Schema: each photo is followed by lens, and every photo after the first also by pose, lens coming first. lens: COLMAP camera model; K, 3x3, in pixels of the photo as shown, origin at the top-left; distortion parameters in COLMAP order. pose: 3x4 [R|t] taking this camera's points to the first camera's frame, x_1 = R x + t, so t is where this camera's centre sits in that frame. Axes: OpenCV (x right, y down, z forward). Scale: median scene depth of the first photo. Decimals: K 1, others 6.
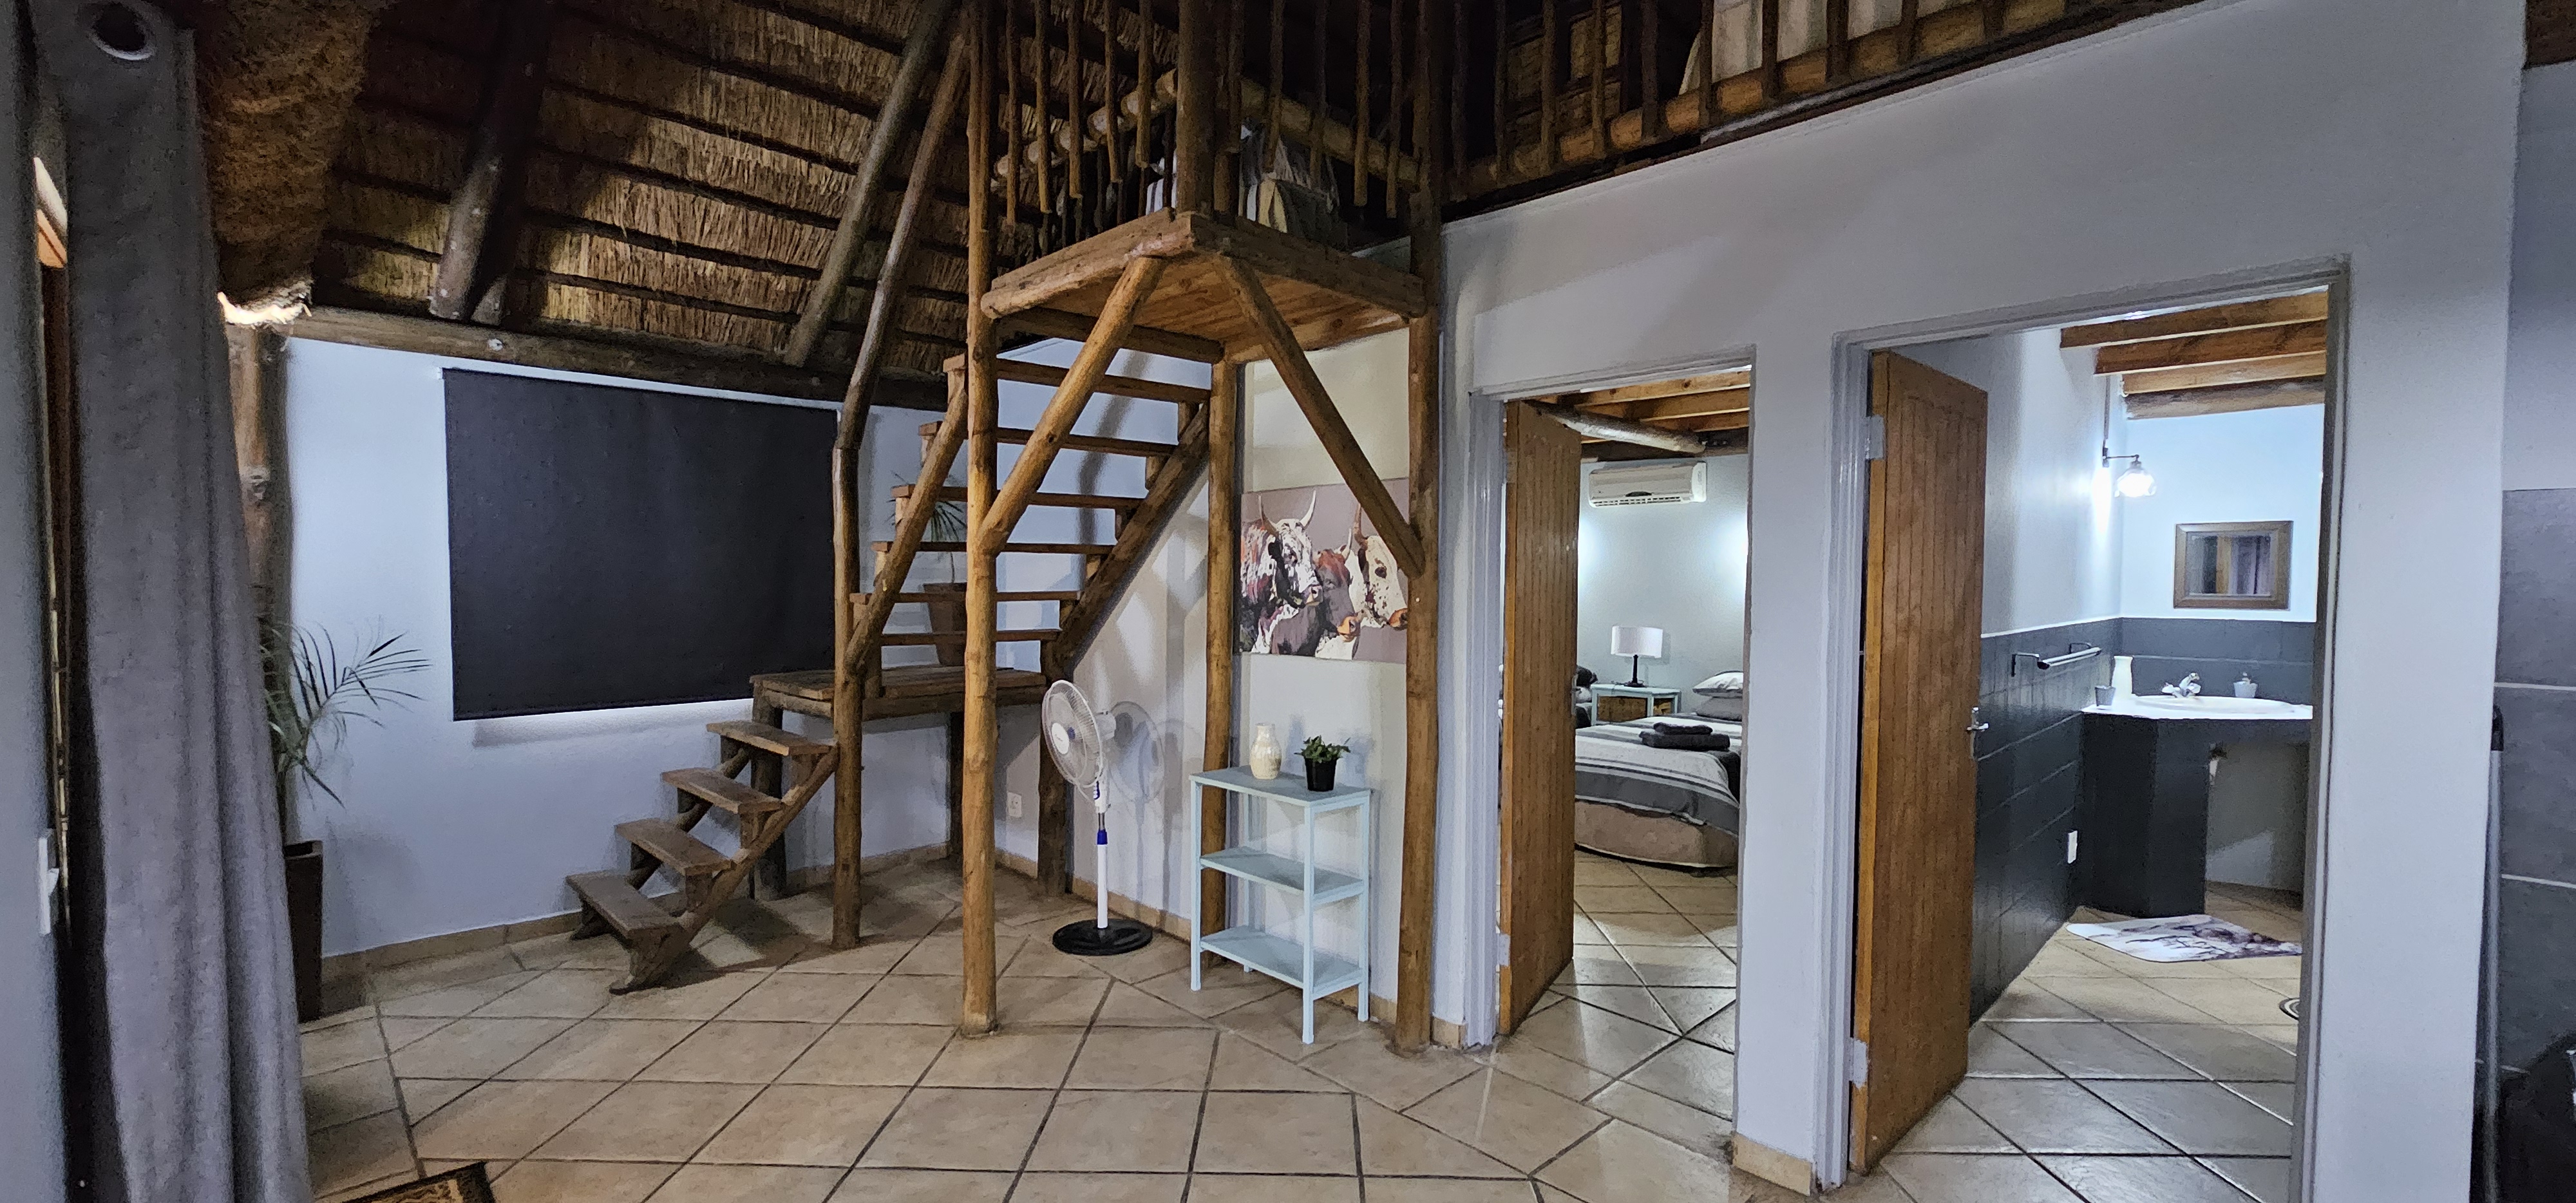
lens RADIAL K [[1061.2, 0, 1243.7], [0, 1061.2, 622.6], [0, 0, 1]] dist [0.000097, -0.000070]
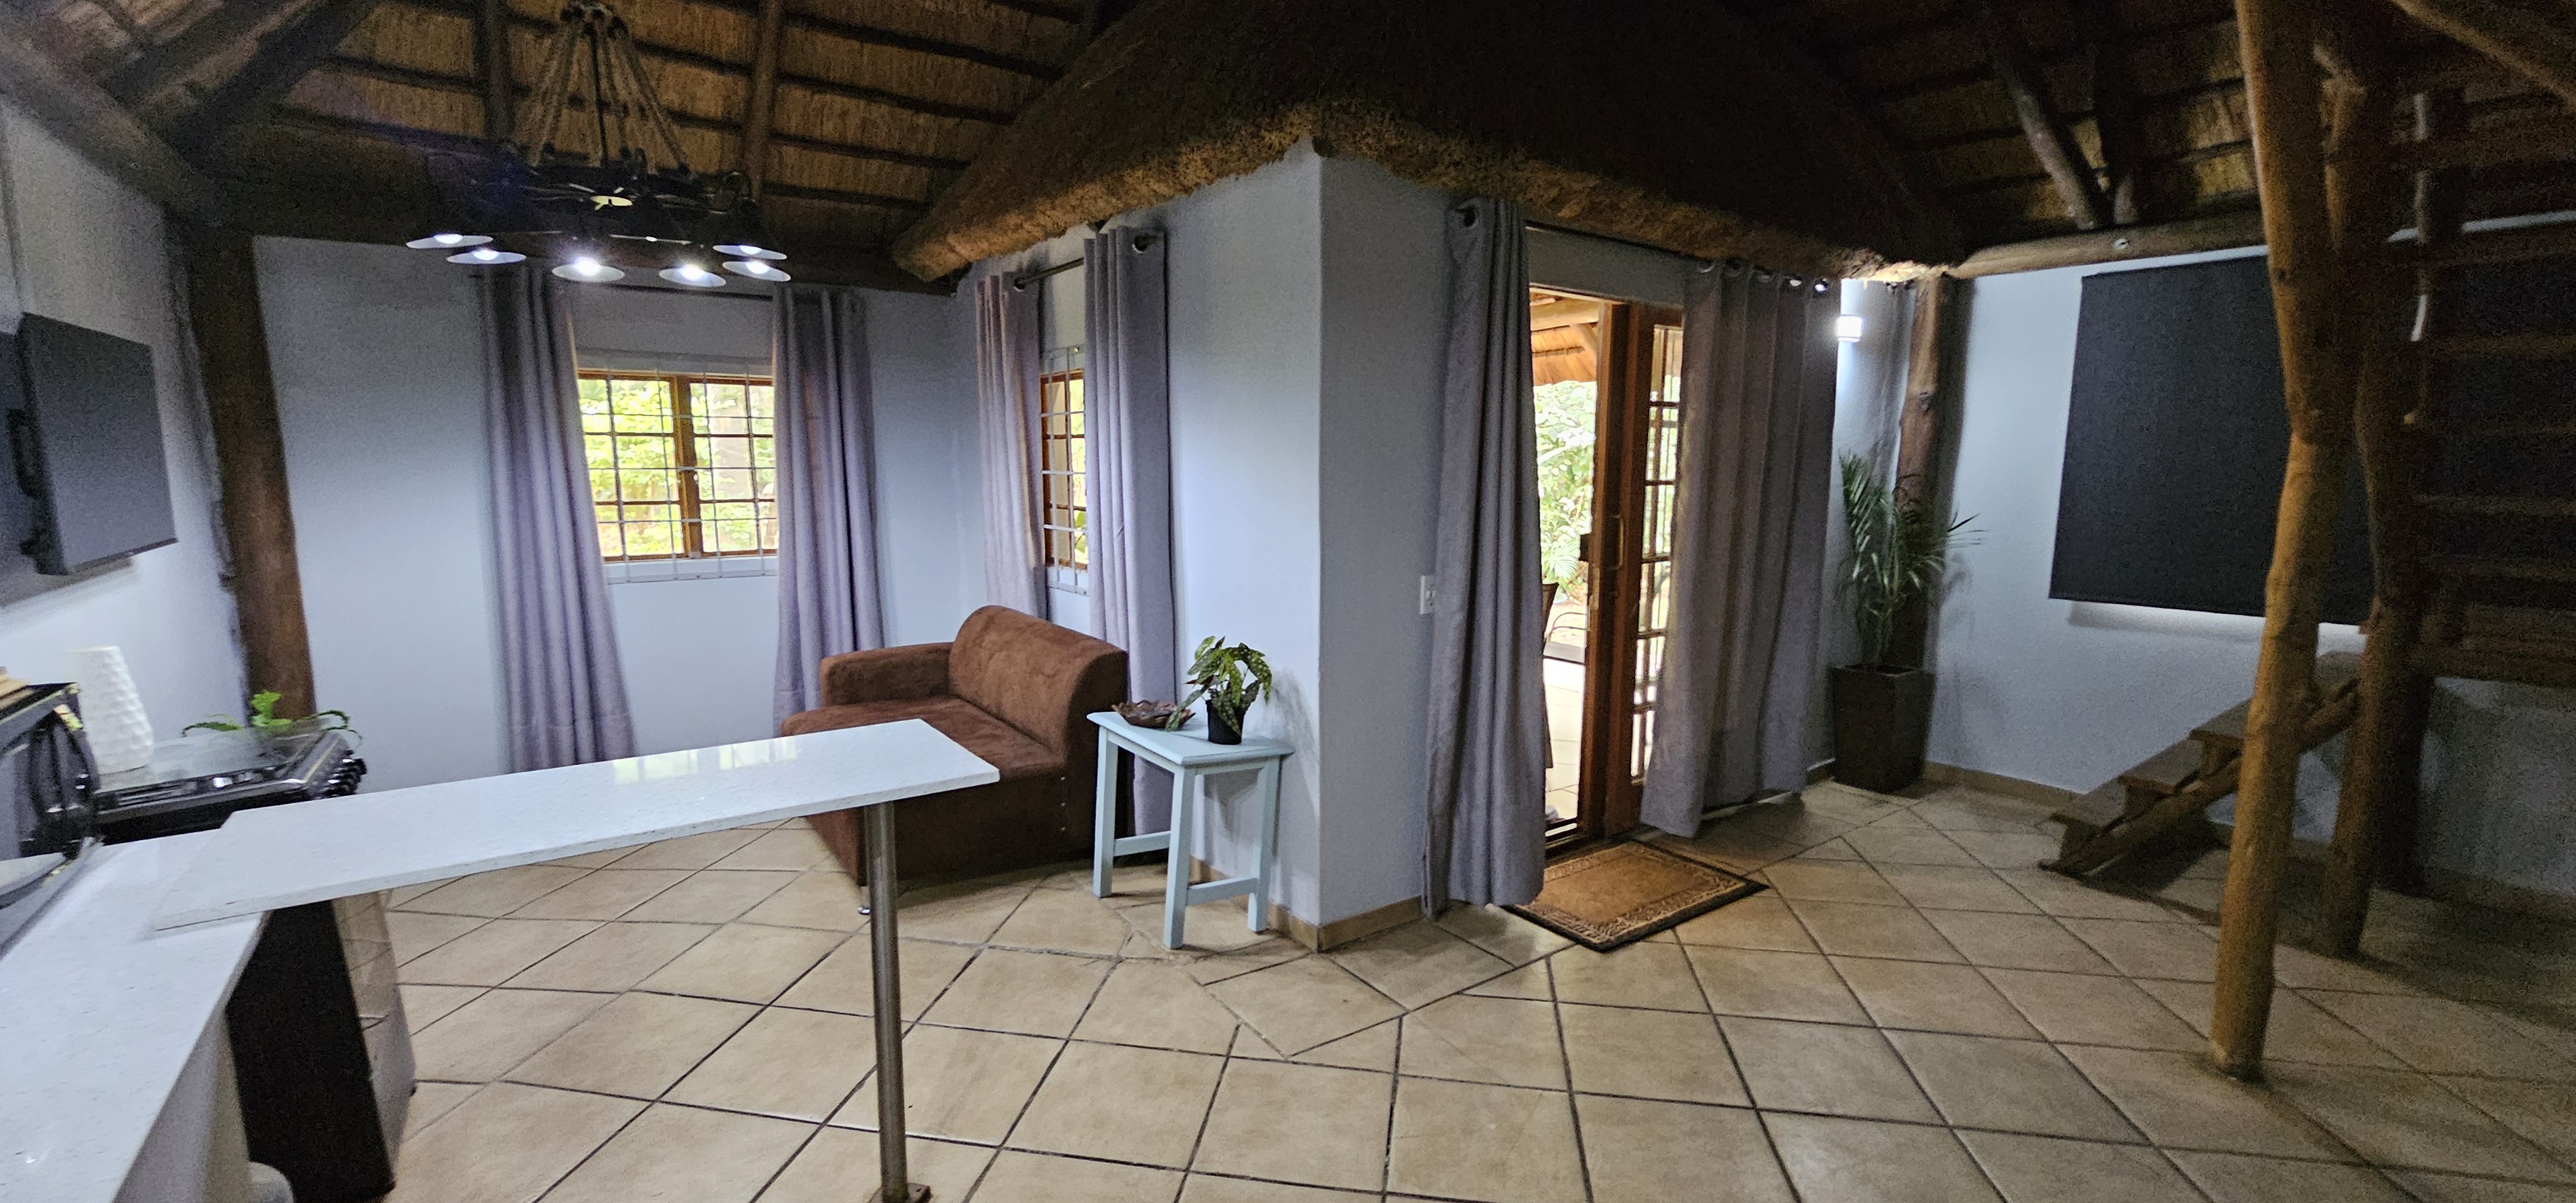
lens RADIAL K [[1042.2, 0, 1284.8], [0, 1042.2, 614.9], [0, 0, 1]] dist [-0.000918, -0.000153]
pose [[-0.136215, 0.142823, -0.980330, 0.455740], [-0.039400, 0.987989, 0.149414, -0.023308], [0.989895, 0.058978, -0.128952, 0.340854]]
